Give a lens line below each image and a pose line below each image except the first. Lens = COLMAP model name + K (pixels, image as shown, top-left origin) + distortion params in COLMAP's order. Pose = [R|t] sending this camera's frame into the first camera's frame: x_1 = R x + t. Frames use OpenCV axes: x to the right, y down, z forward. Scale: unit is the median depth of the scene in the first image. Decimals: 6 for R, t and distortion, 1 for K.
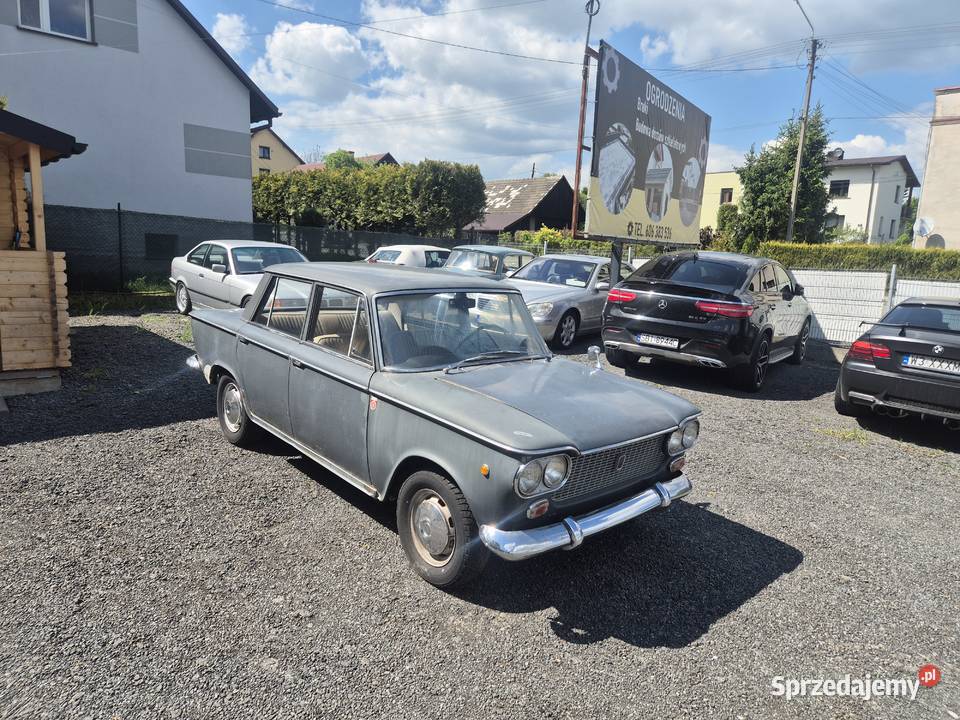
lens RADIAL K [[650.6, 0, 477.8], [0, 650.6, 357.4], [0, 0, 1]] dist [0.039220, -0.027210]
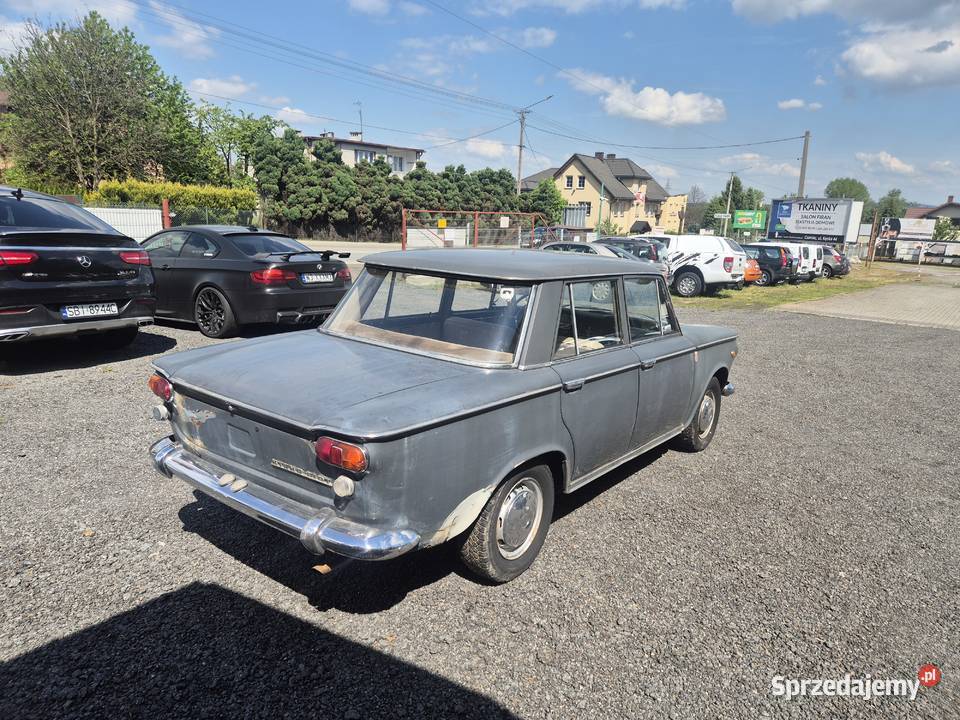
lens RADIAL K [[650.6, 0, 478.8], [0, 650.6, 369.3], [0, 0, 1]] dist [0.039220, -0.027210]
pose [[-0.196737, -0.283836, 0.938473, -0.165988], [0.107360, 0.945188, 0.308374, -0.044722], [-0.974561, 0.161423, -0.155480, 0.208409]]
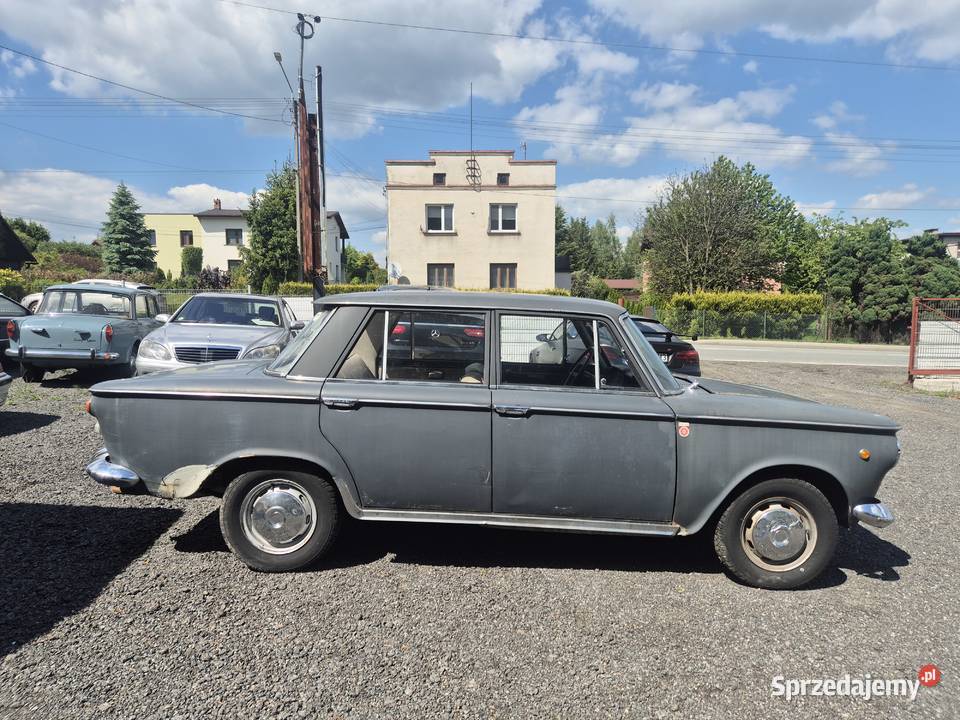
lens RADIAL K [[650.6, 0, 489.4], [0, 650.6, 364.7], [0, 0, 1]] dist [0.039220, -0.027210]
pose [[0.660397, -0.103226, 0.743788, -0.131570], [0.144813, 0.989420, 0.008738, -0.008780], [-0.736821, 0.101940, 0.668359, 0.074613]]
